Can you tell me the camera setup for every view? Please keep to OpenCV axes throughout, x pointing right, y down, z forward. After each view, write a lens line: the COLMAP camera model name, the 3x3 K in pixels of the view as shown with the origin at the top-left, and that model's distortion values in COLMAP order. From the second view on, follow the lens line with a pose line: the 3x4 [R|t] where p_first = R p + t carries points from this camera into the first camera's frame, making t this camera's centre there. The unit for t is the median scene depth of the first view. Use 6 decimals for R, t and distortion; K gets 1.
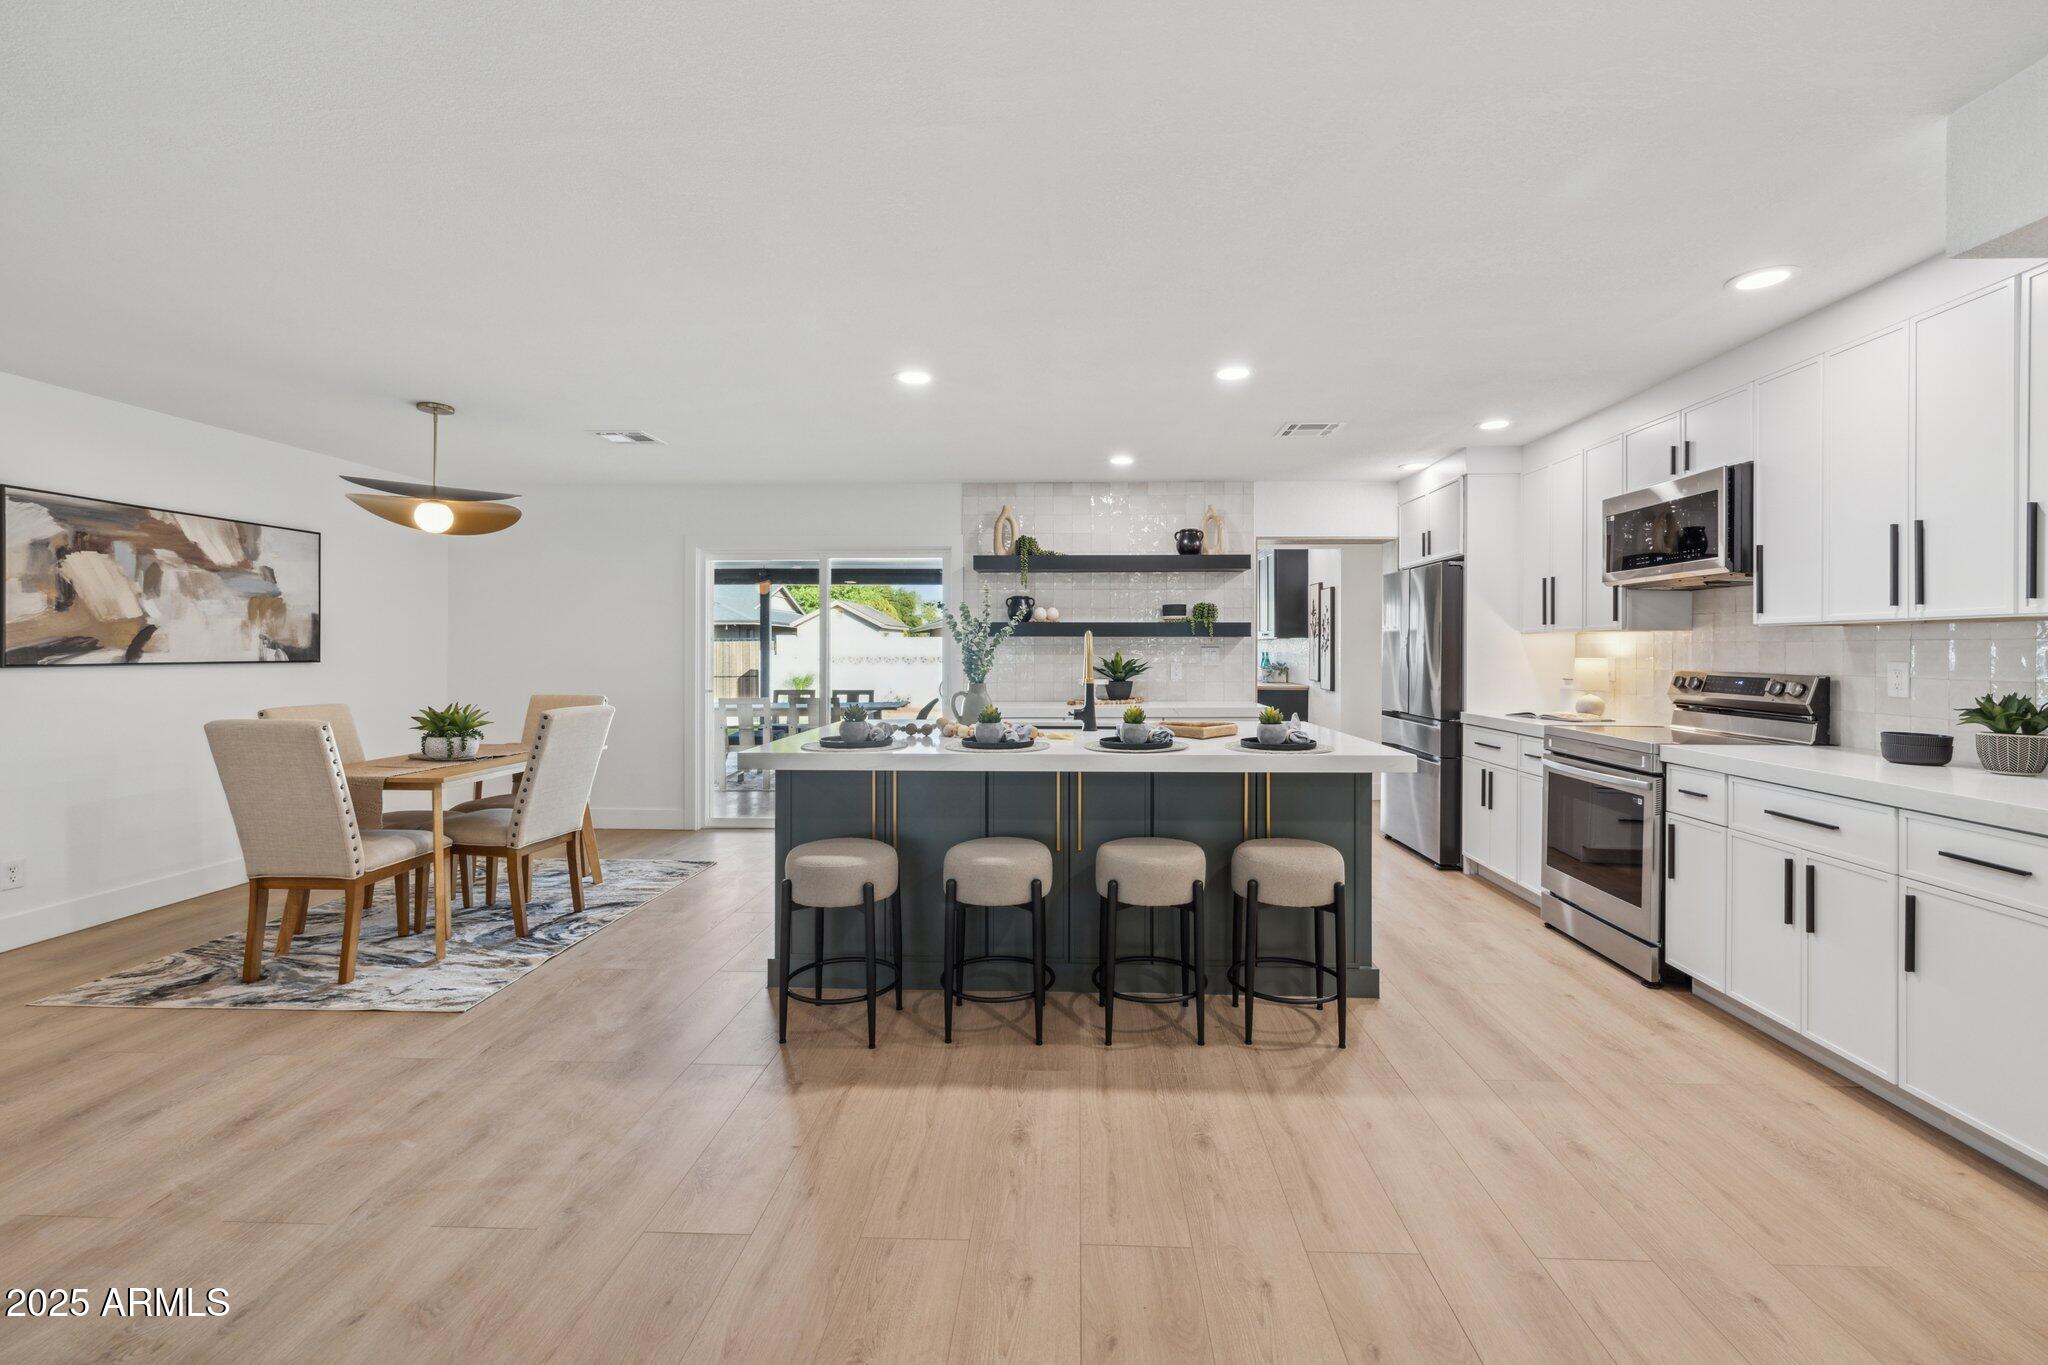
lens RADIAL K [[864.8, 0, 1045.2], [0, 864.8, 651.5], [0, 0, 1]] dist [0.001668, 0.000219]
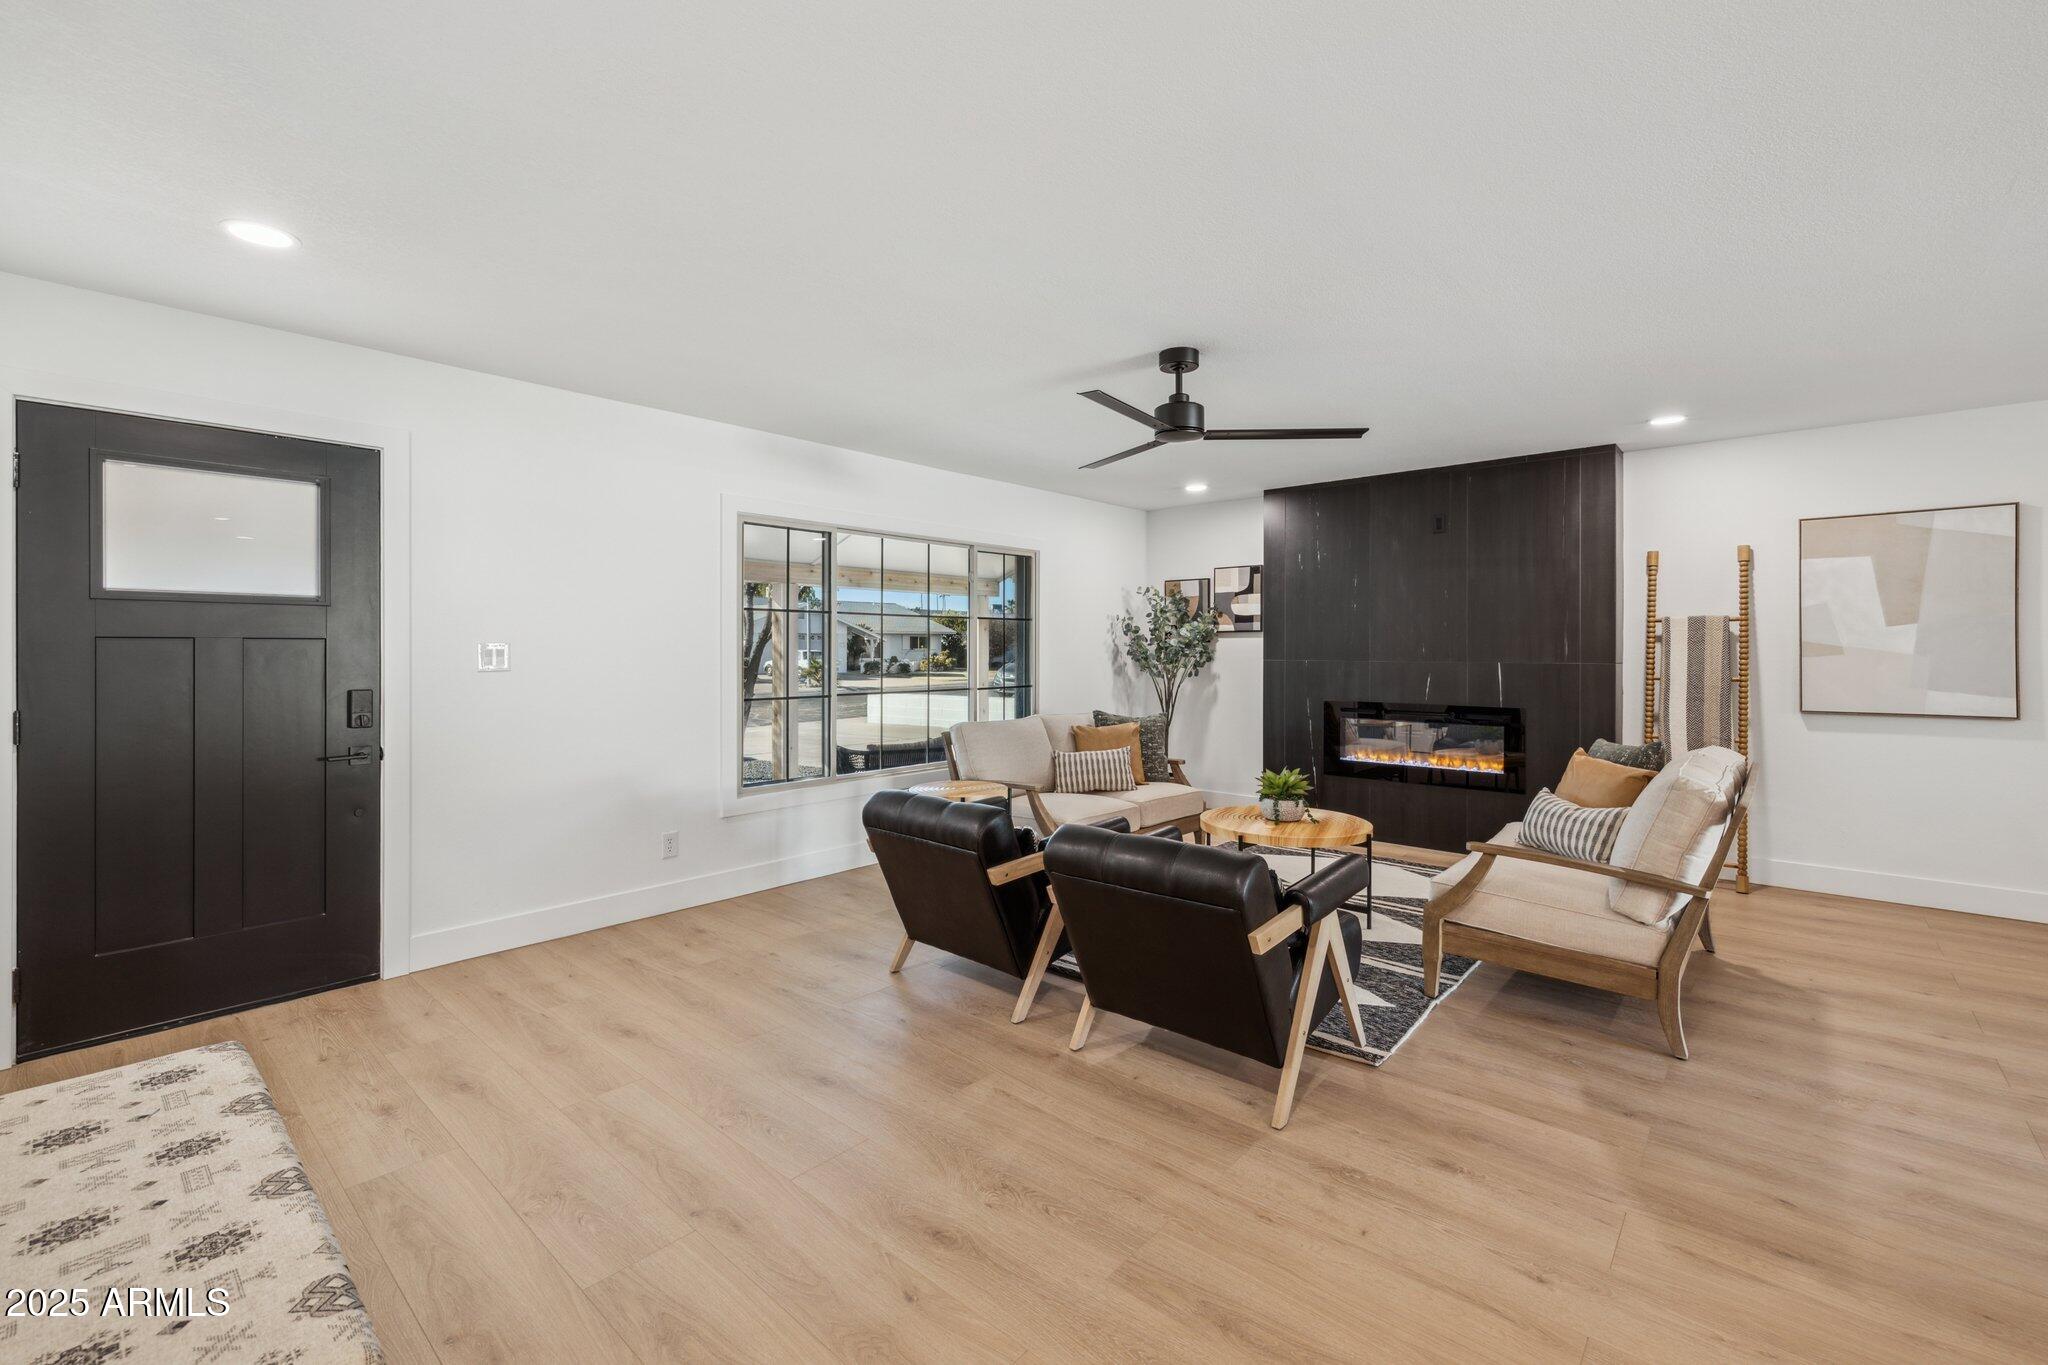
lens RADIAL K [[871.3, 0, 1024.0], [0, 871.3, 649.4], [0, 0, 1]] dist [0.002788, -0.000149]
pose [[-0.629673, -0.000737, -0.776860, 0.417728], [-0.003852, 0.999990, 0.002173, -0.000661], [0.776850, 0.004361, -0.629670, 0.317760]]
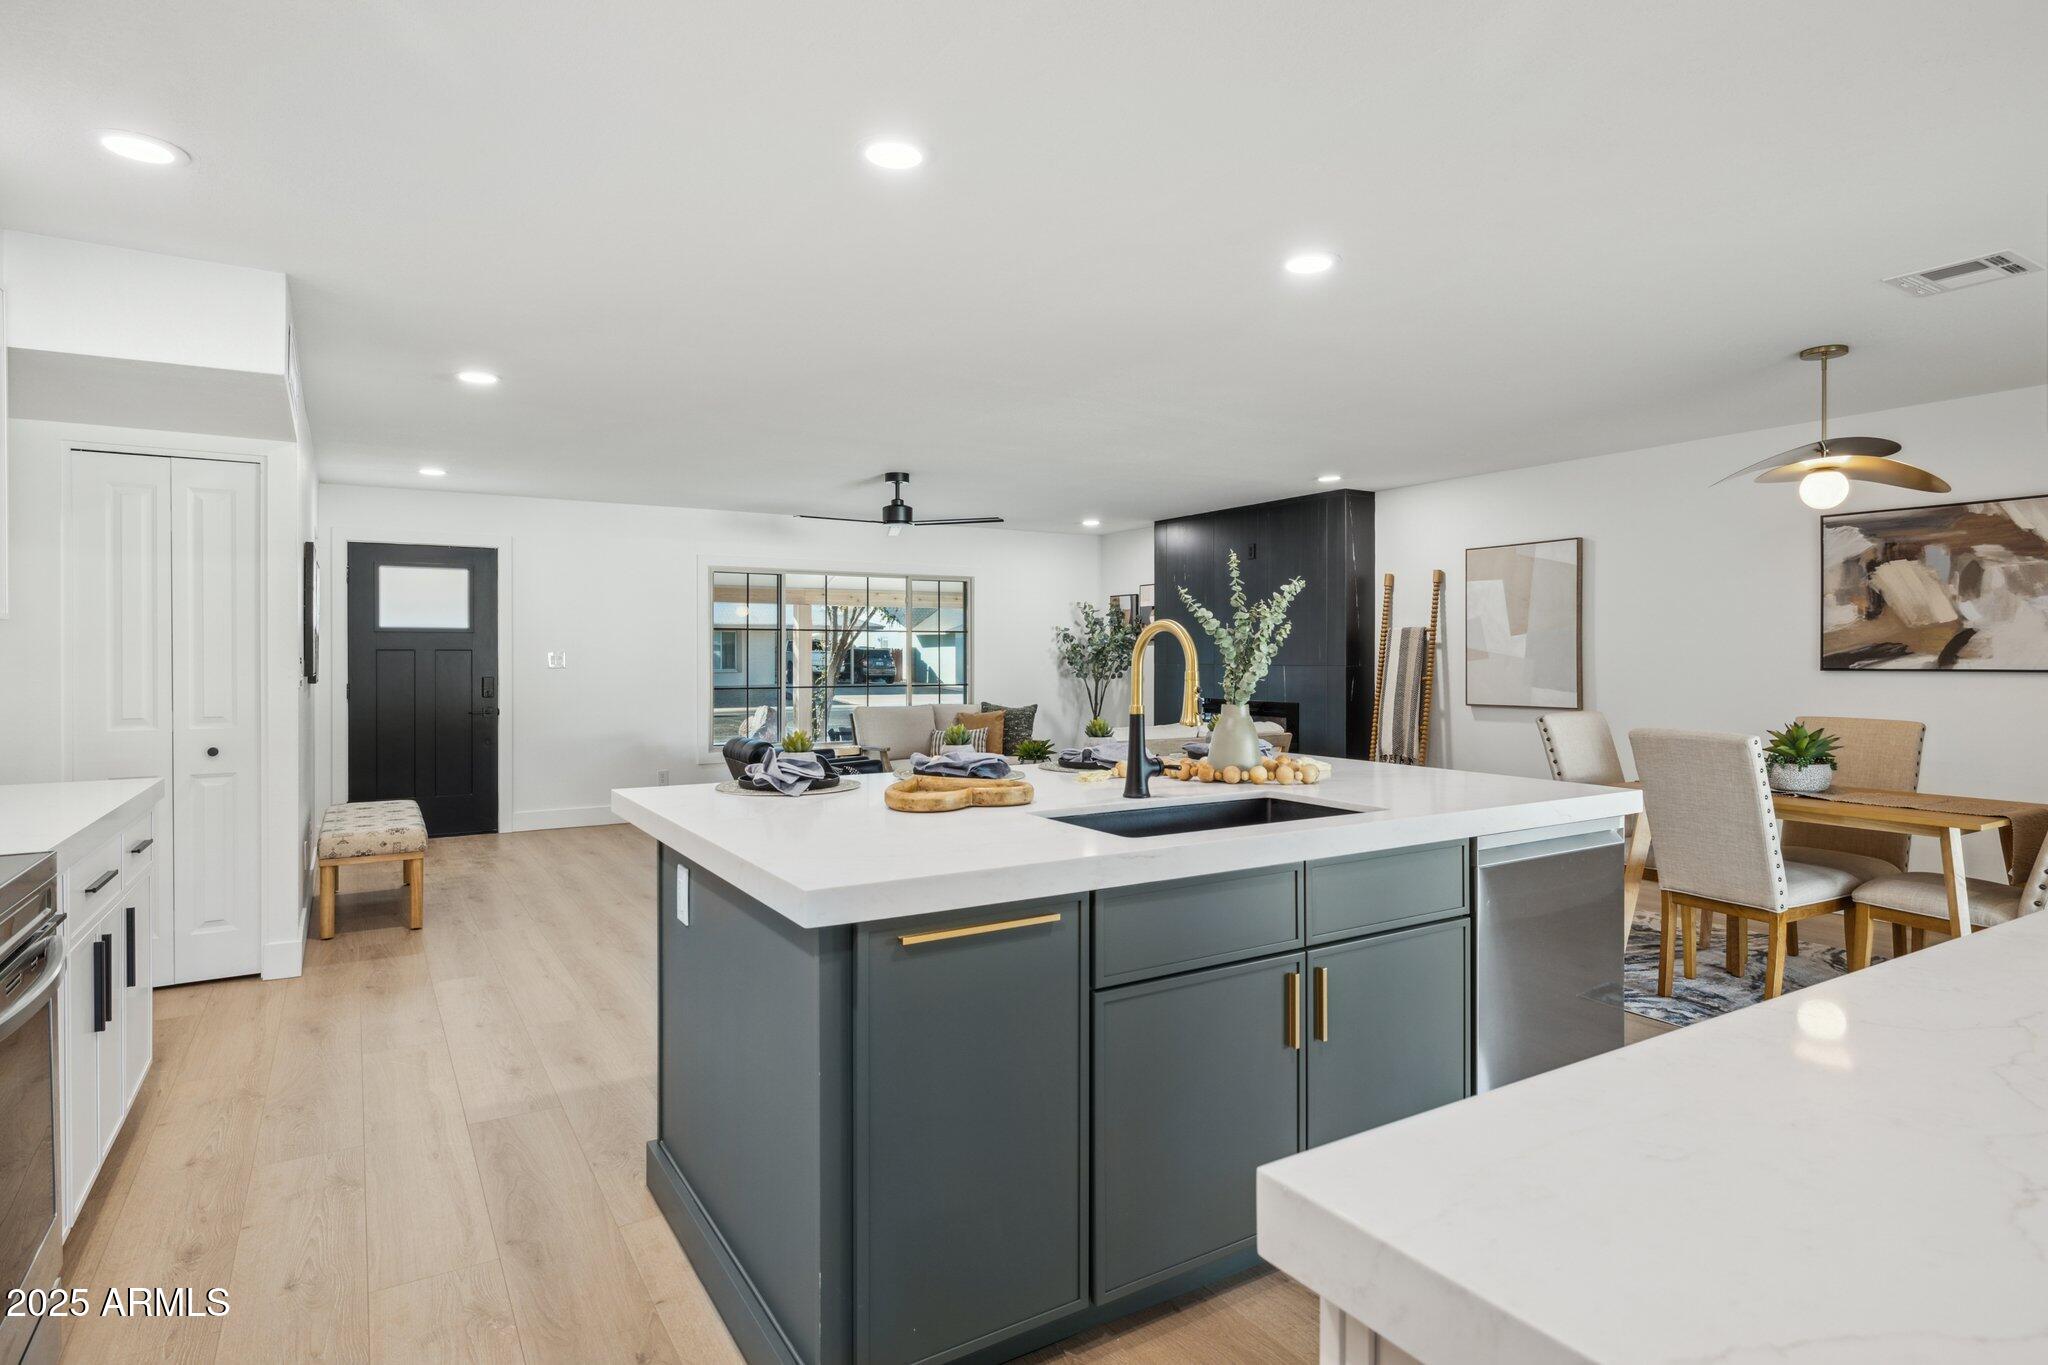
lens RADIAL K [[1093.3, 0, 1022.3], [0, 1093.3, 660.0], [0, 0, 1]] dist [0.003179, 0.000634]
pose [[-0.828447, 0.001870, -0.560064, 0.472616], [-0.001894, 0.999979, 0.006140, -0.002303], [0.560064, 0.006147, -0.828426, 1.418777]]
